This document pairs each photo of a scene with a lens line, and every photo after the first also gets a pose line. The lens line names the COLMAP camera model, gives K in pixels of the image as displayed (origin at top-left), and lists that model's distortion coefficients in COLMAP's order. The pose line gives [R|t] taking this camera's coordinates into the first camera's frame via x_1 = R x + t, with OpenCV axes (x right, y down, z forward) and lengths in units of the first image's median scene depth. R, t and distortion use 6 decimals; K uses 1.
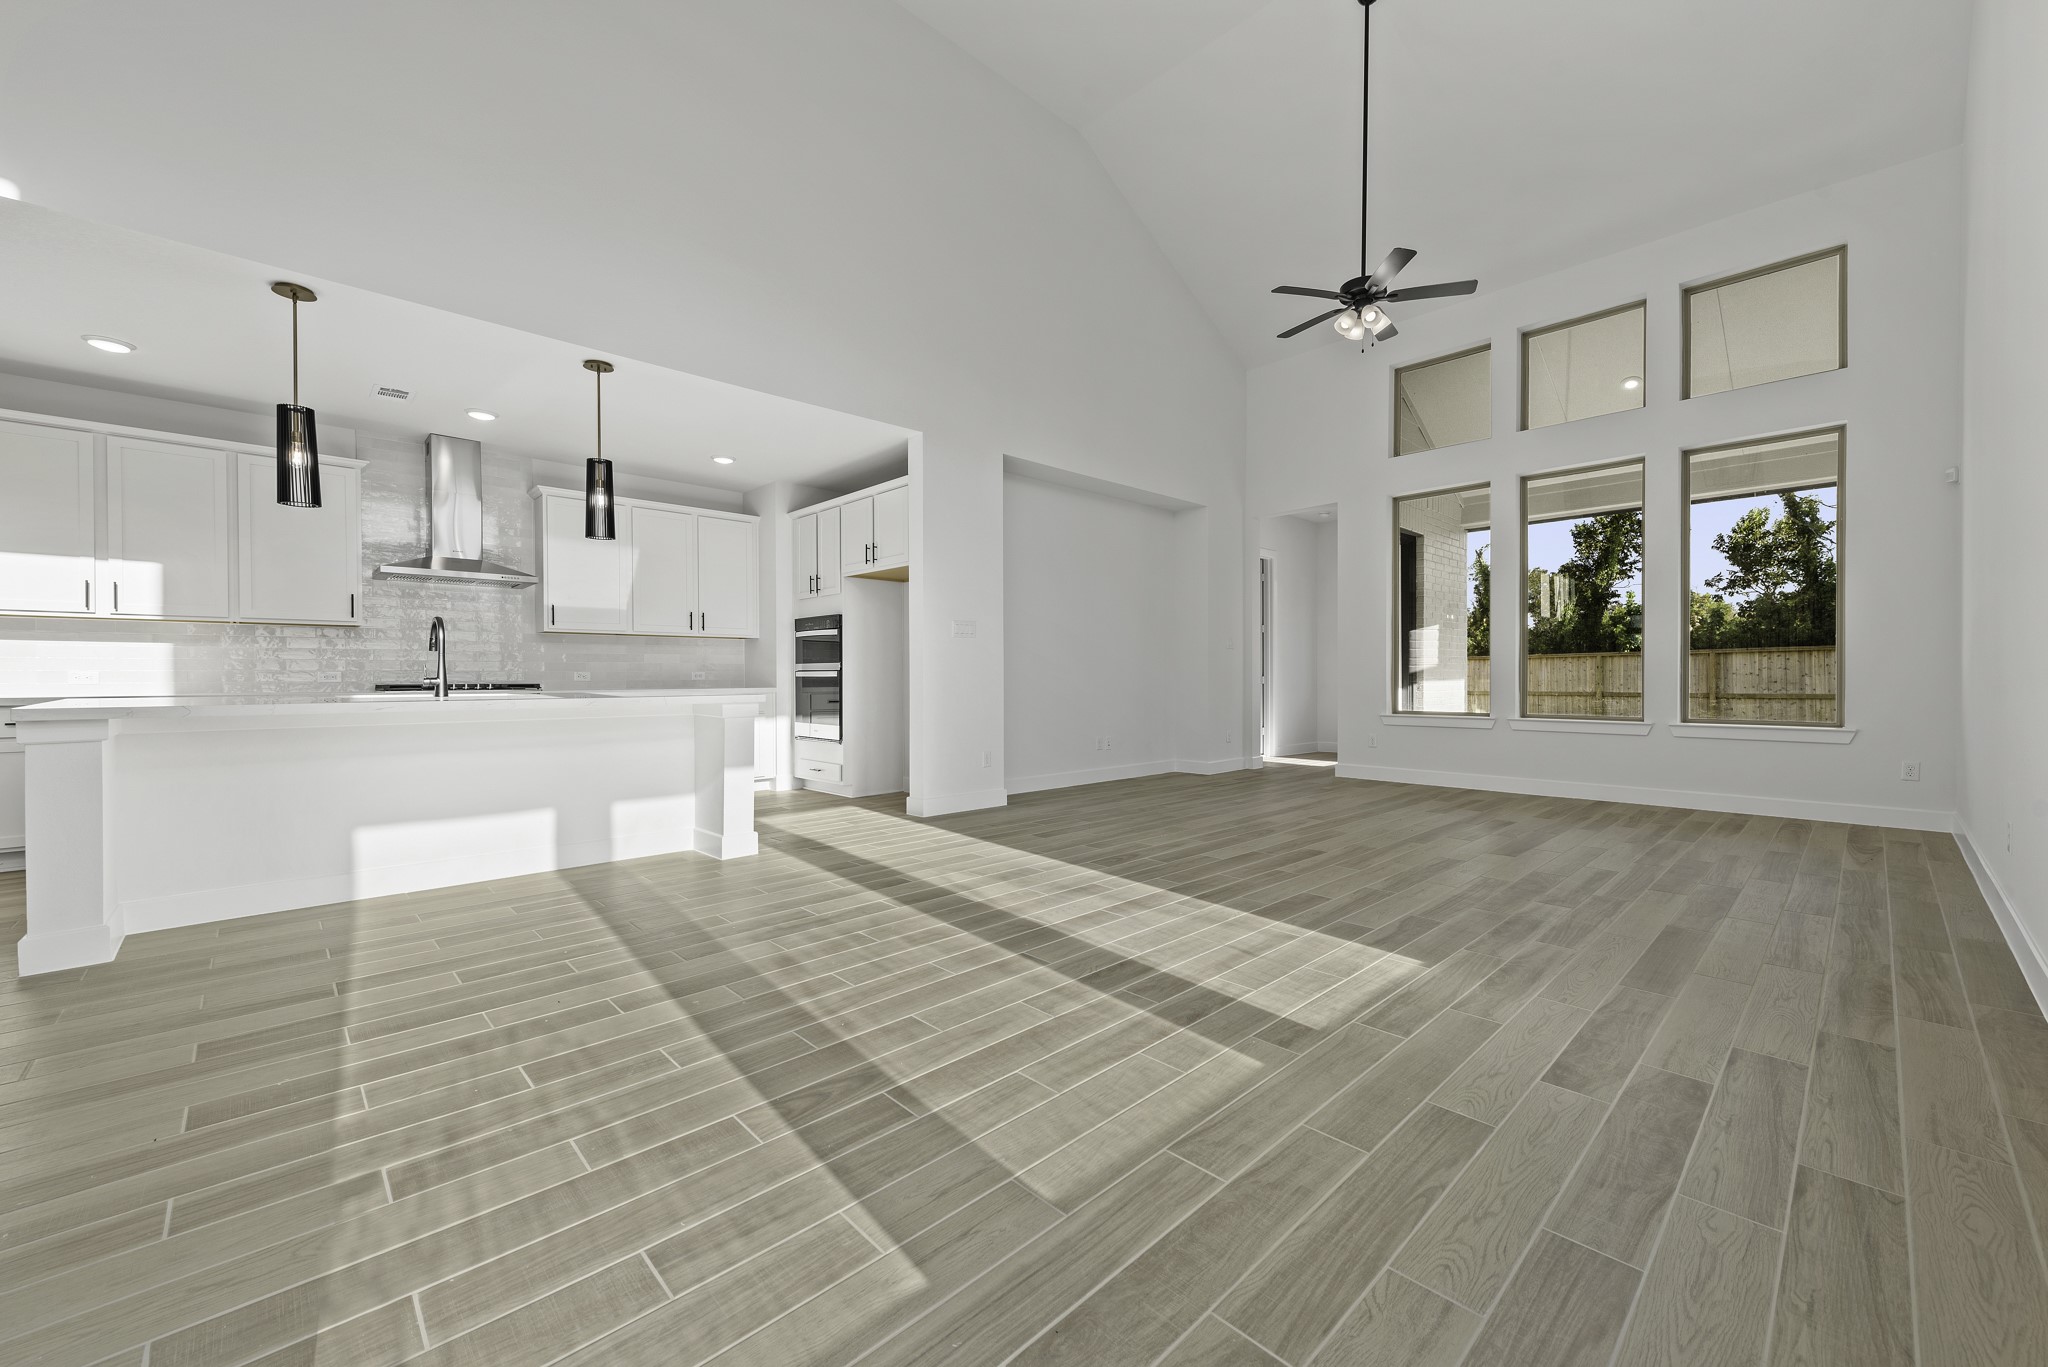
lens RADIAL K [[799.5, 0, 1012.9], [0, 799.5, 679.7], [0, 0, 1]] dist [-0.001051, -0.000873]
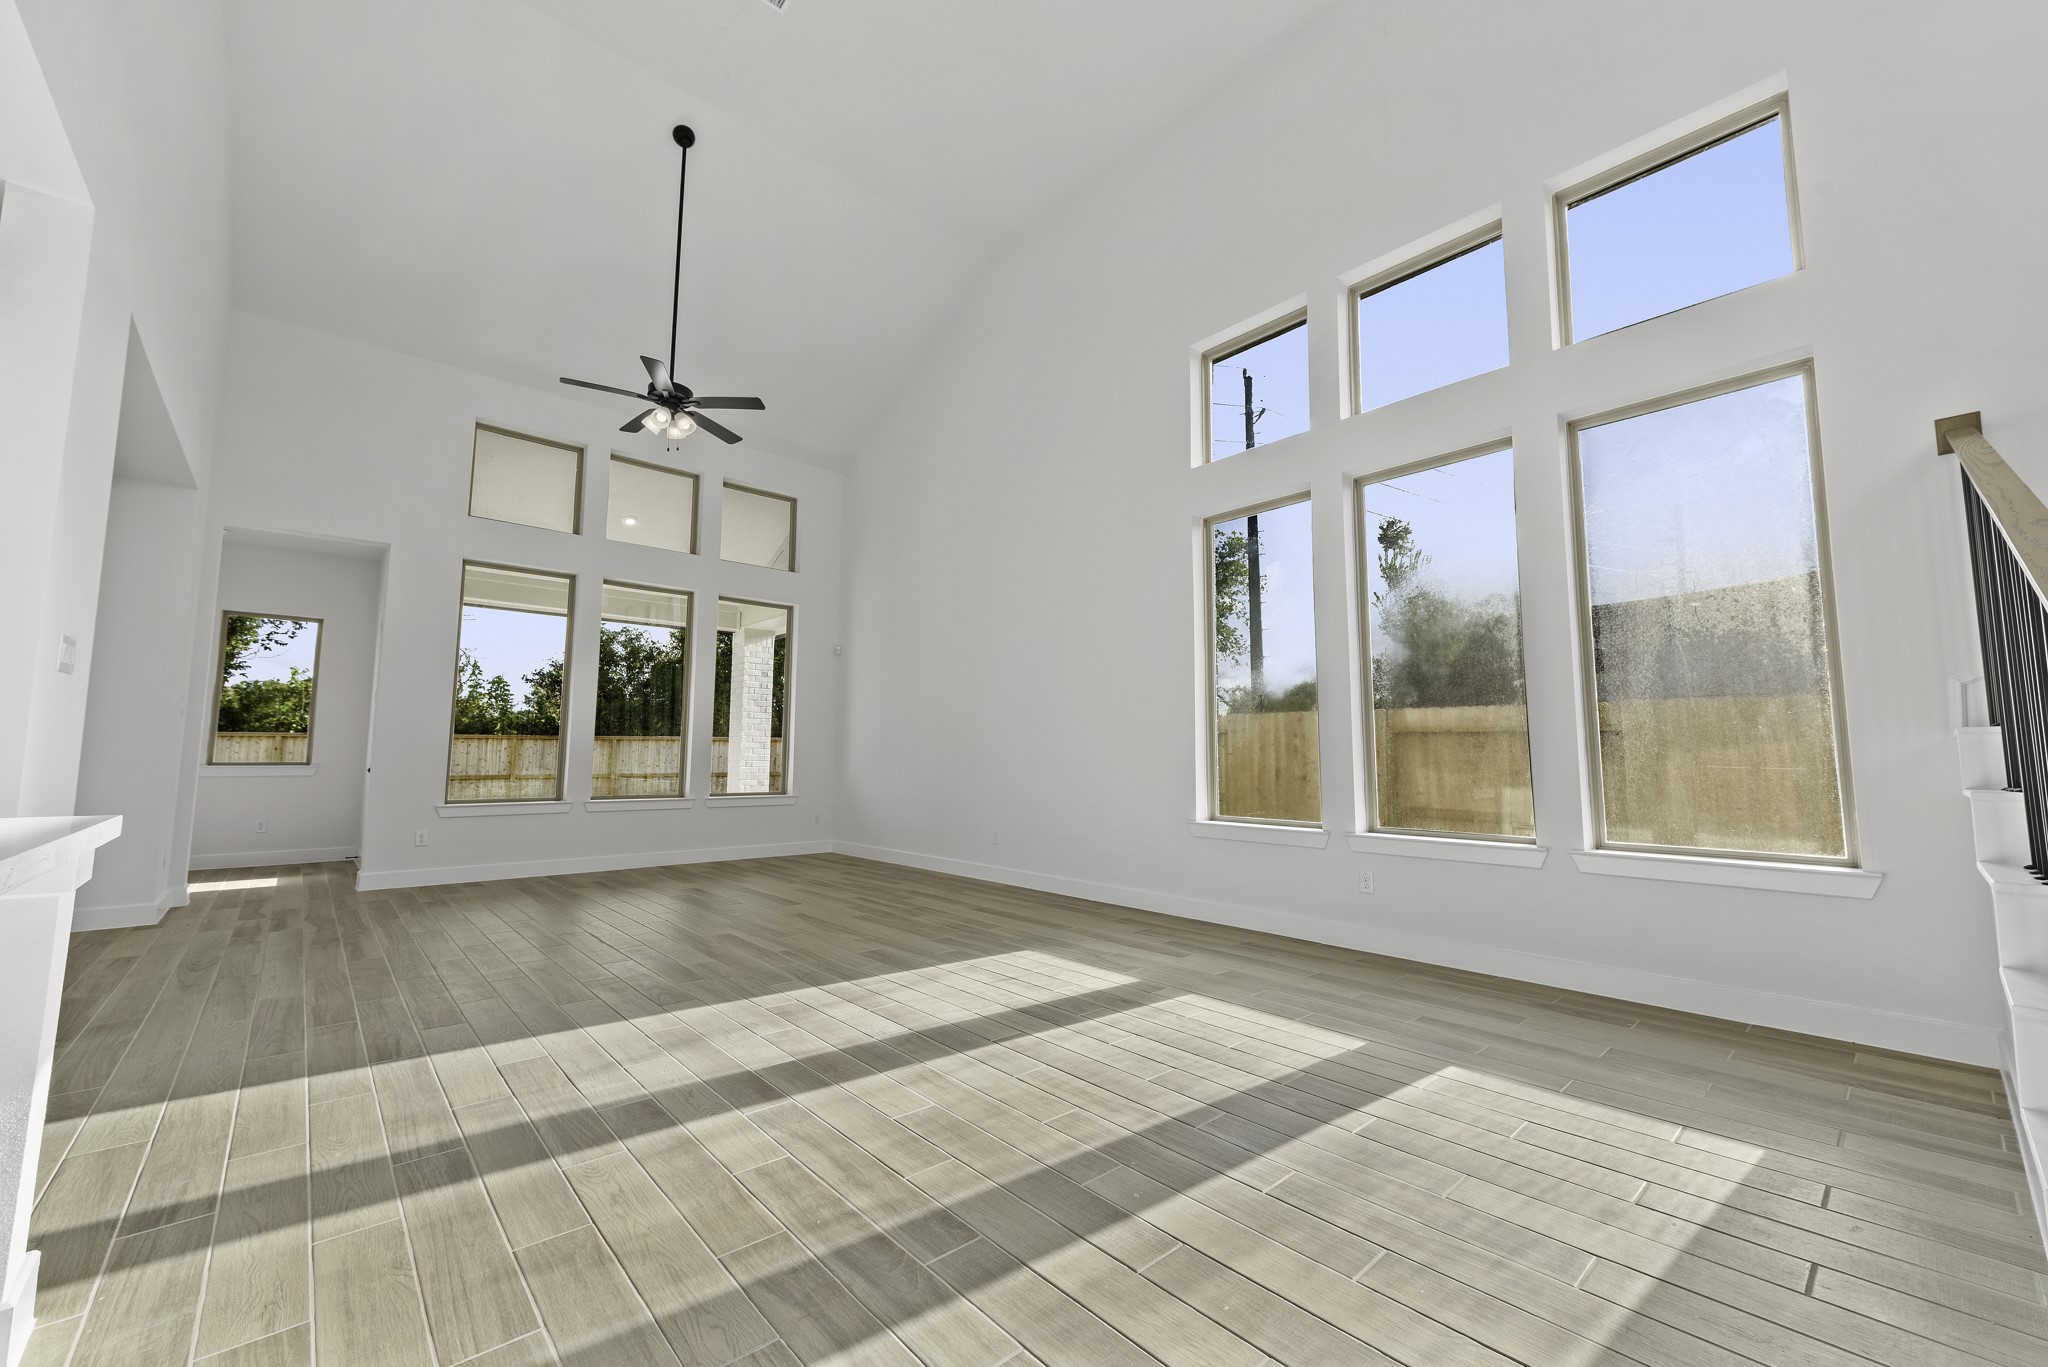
lens RADIAL K [[798.7, 0, 1028.7], [0, 798.7, 679.2], [0, 0, 1]] dist [0.024415, -0.009286]
pose [[0.014702, 0.102162, 0.994659, -0.192934], [-0.001503, 0.994768, -0.102151, -0.002223], [-0.999891, 0.000007, 0.014779, 0.172408]]
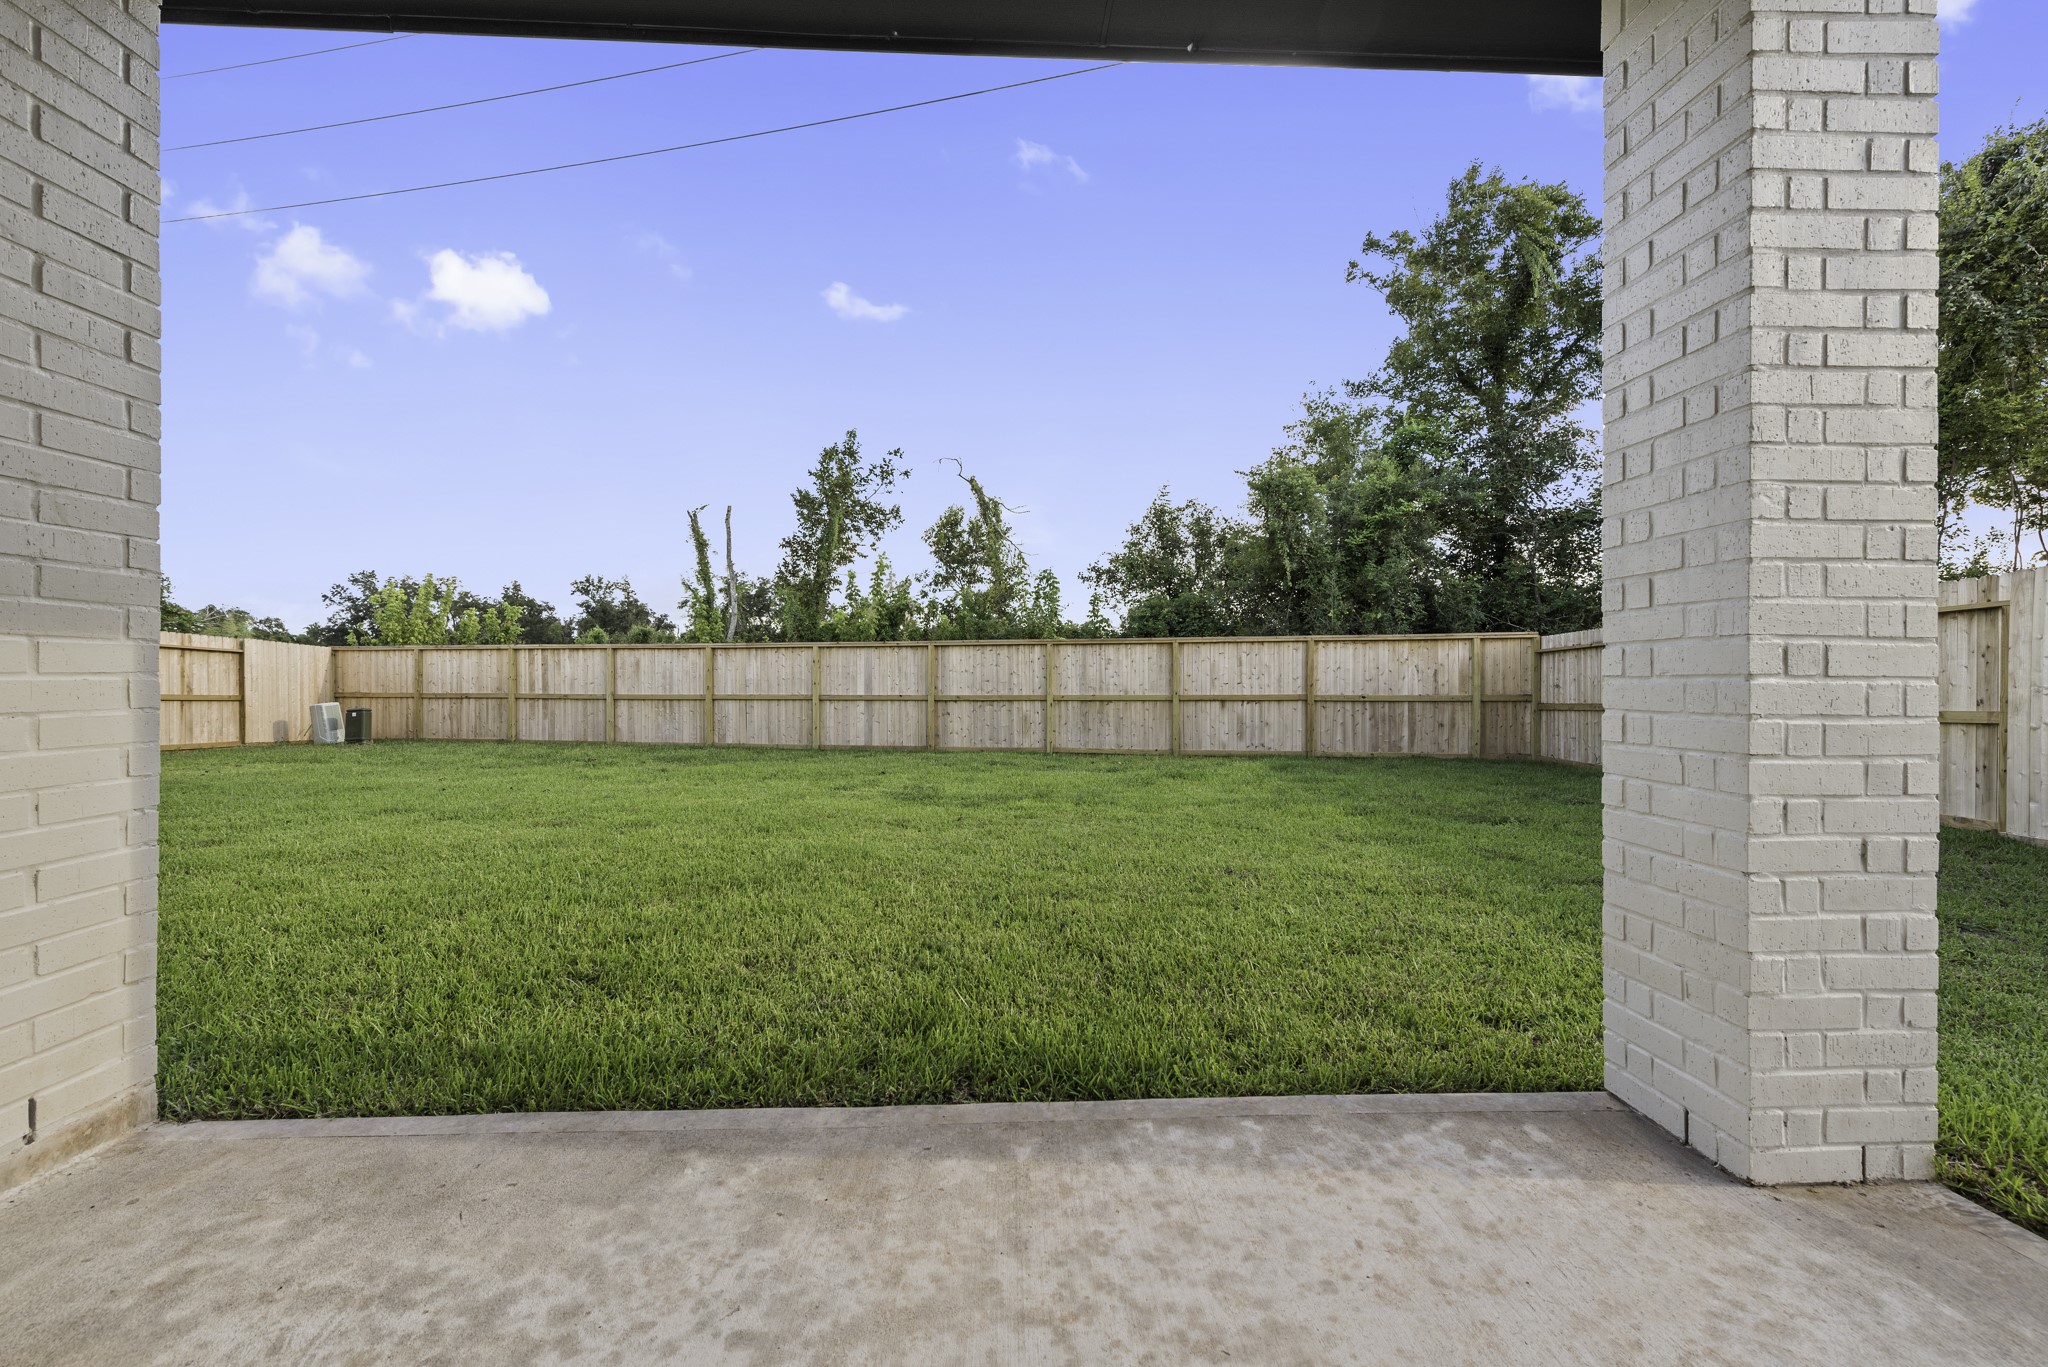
lens RADIAL K [[799.5, 0, 1012.9], [0, 799.5, 679.7], [0, 0, 1]] dist [-0.001051, -0.000873]
pose [[0.657702, 0.001905, 0.753275, 0.344920], [-0.000353, 0.999997, -0.002221, 0.003201], [-0.753278, 0.001195, 0.657701, 0.434090]]
